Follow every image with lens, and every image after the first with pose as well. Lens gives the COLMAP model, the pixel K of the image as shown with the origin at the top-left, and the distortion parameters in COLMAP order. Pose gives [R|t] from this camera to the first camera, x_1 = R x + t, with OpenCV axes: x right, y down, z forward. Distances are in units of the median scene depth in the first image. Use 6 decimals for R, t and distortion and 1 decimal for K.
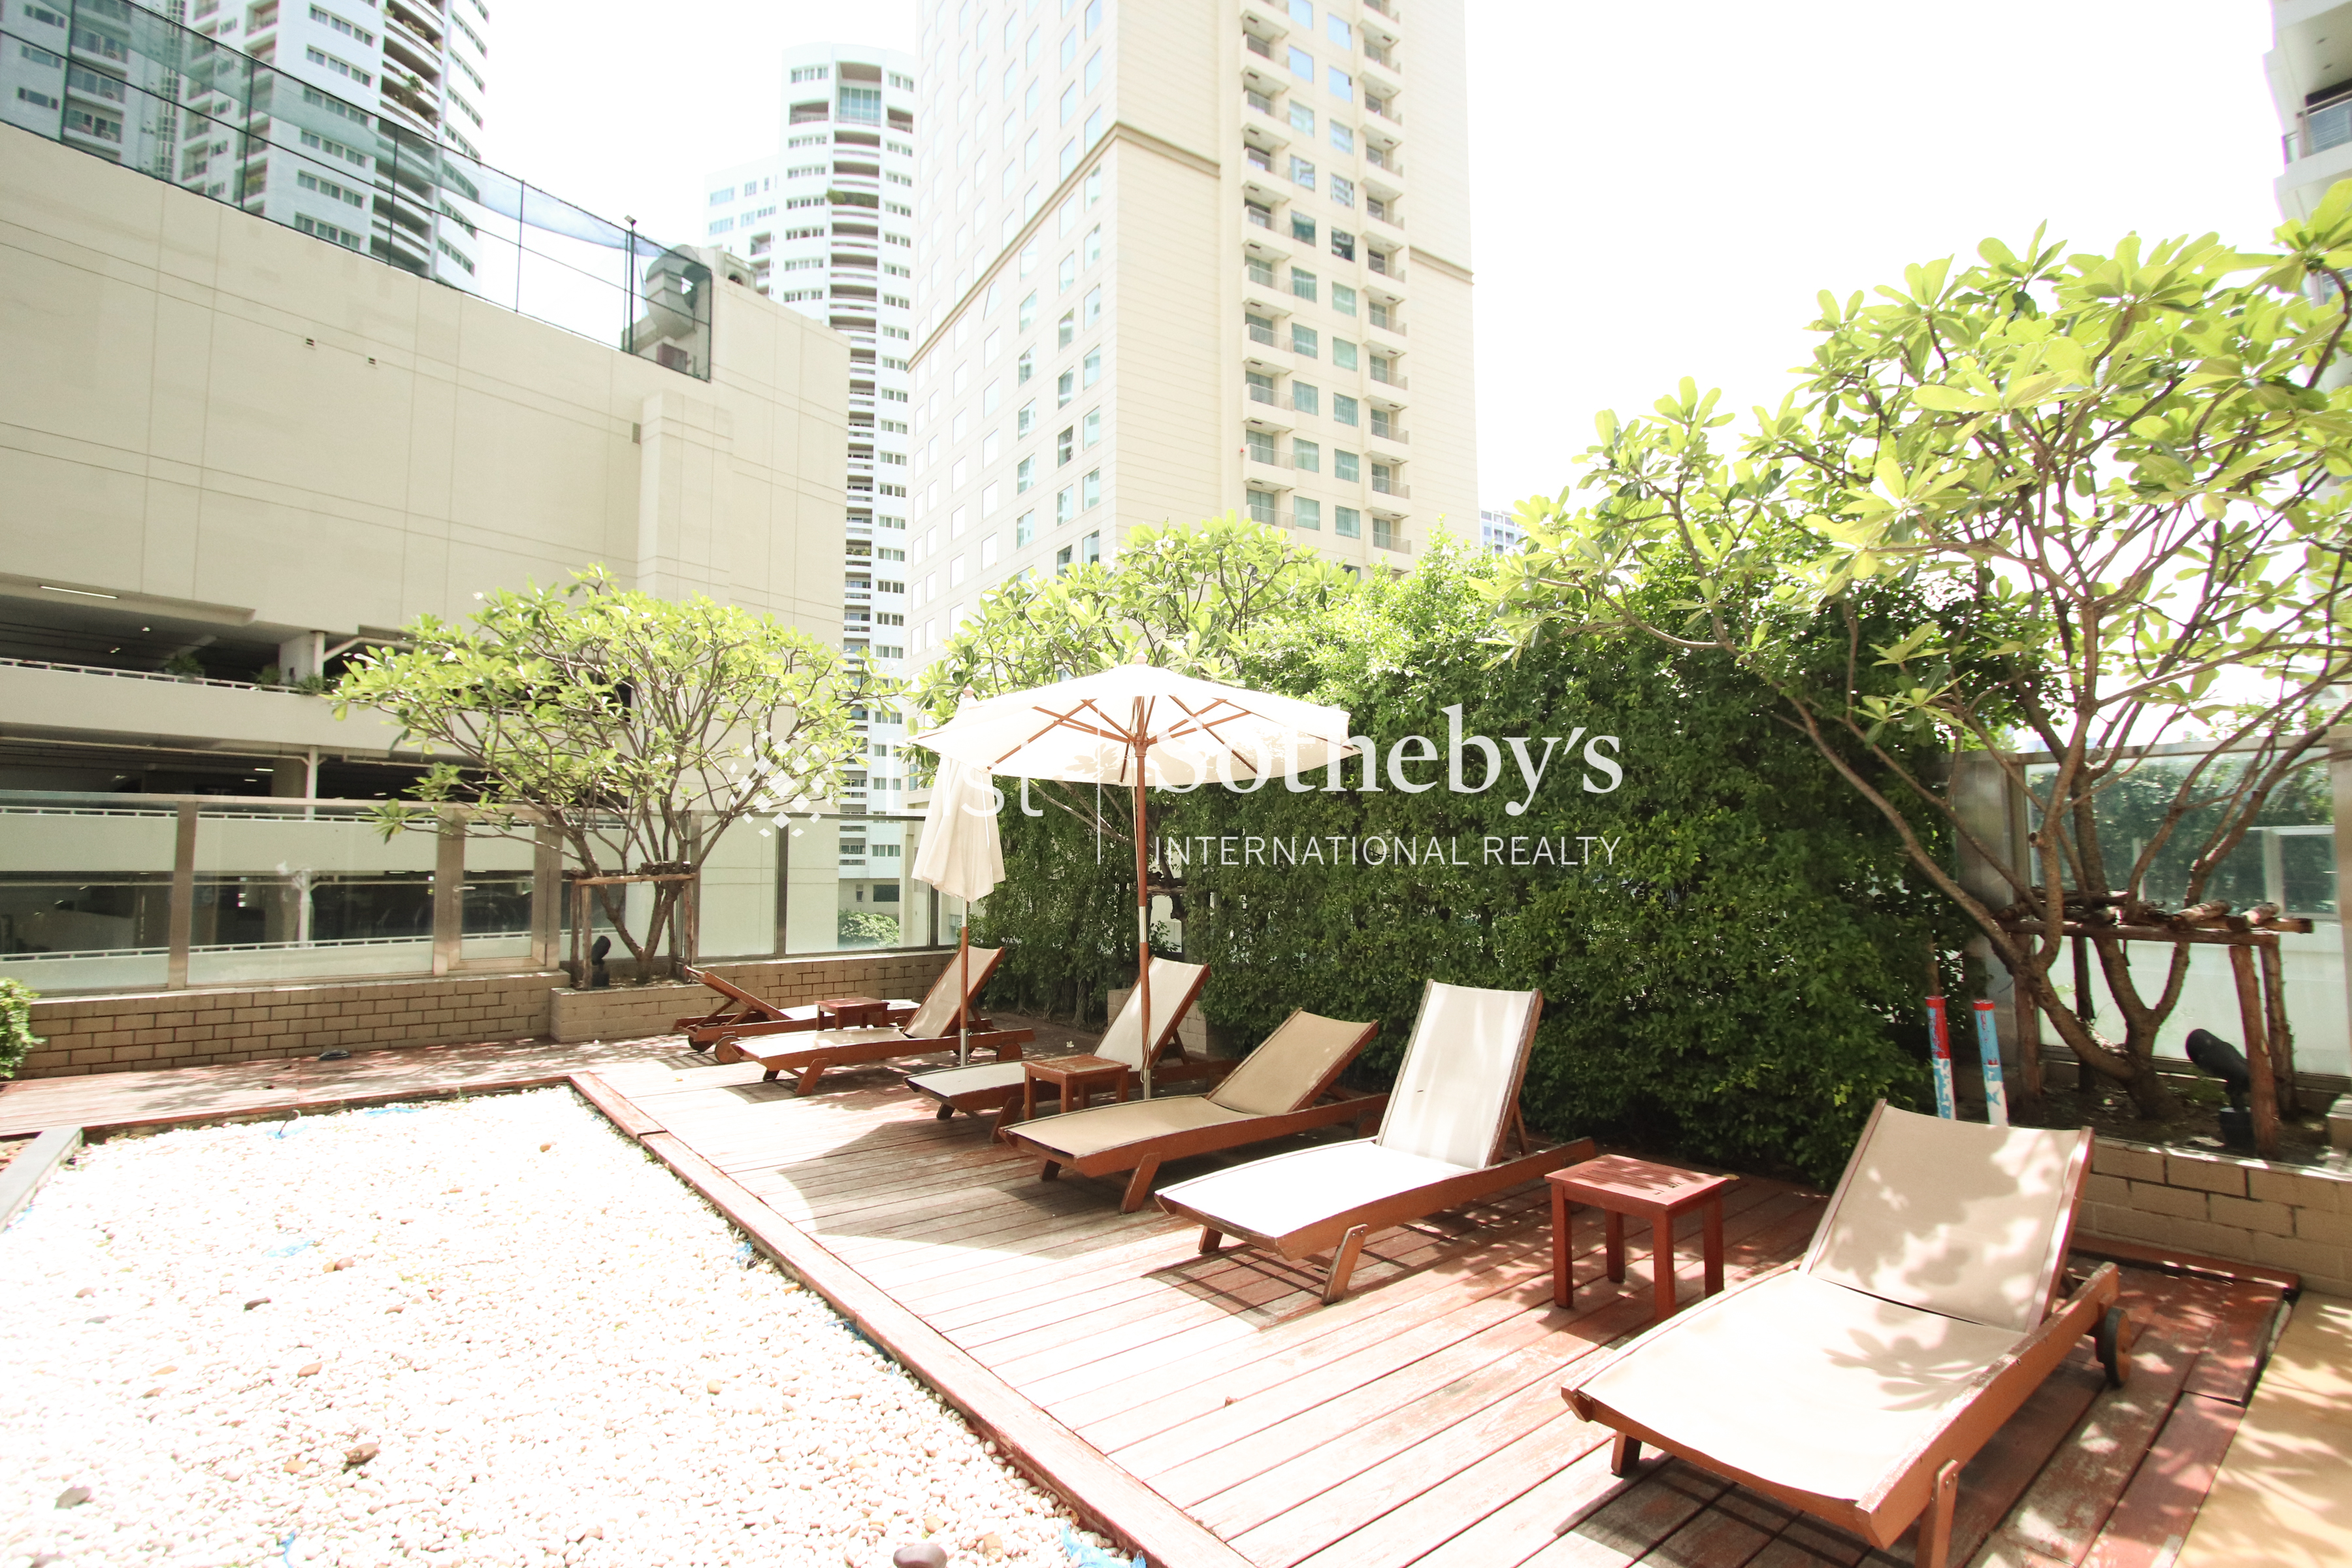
lens RADIAL K [[1105.0, 0, 1176.0], [0, 1105.0, 784.0], [0, 0, 1]] dist [-0.001415, -0.000114]
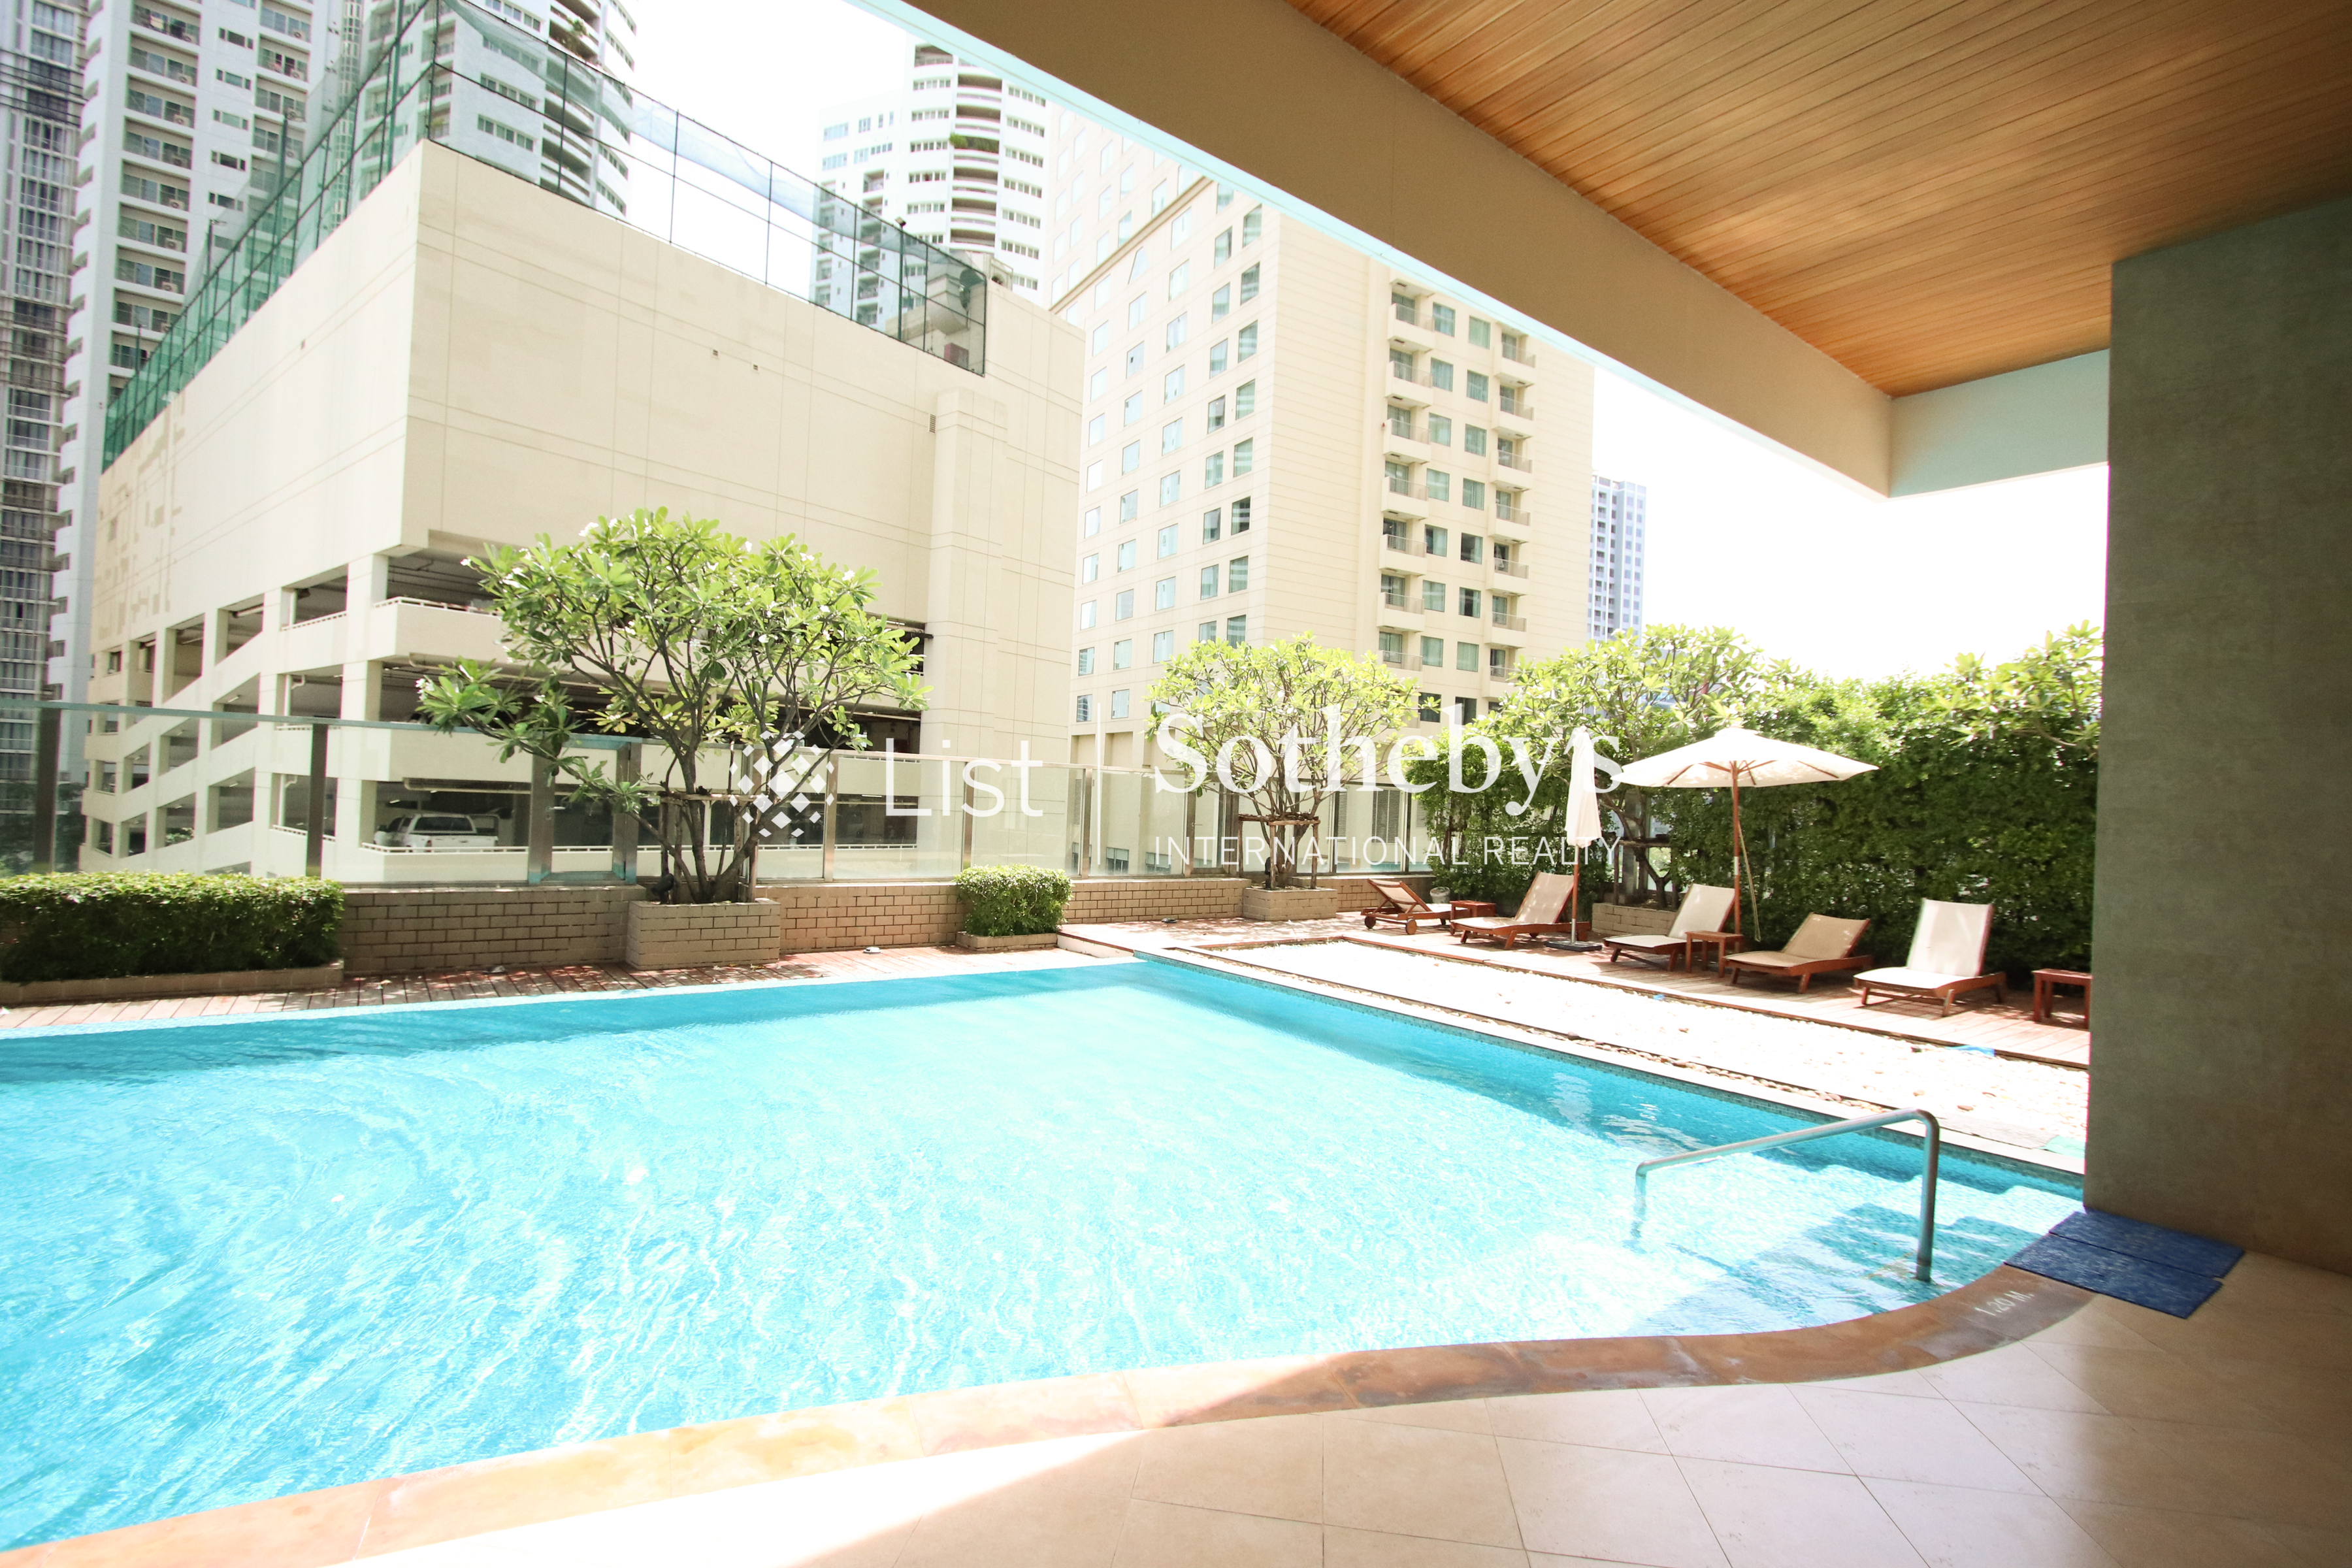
lens RADIAL K [[1125.8, 0, 1176.0], [0, 1125.8, 784.0], [0, 0, 1]] dist [-0.004096, -0.000875]
pose [[0.999086, 0.040064, -0.014932, -0.090818], [-0.039160, 0.997628, 0.056617, -0.007841], [0.017165, -0.055981, 0.998284, -0.088573]]
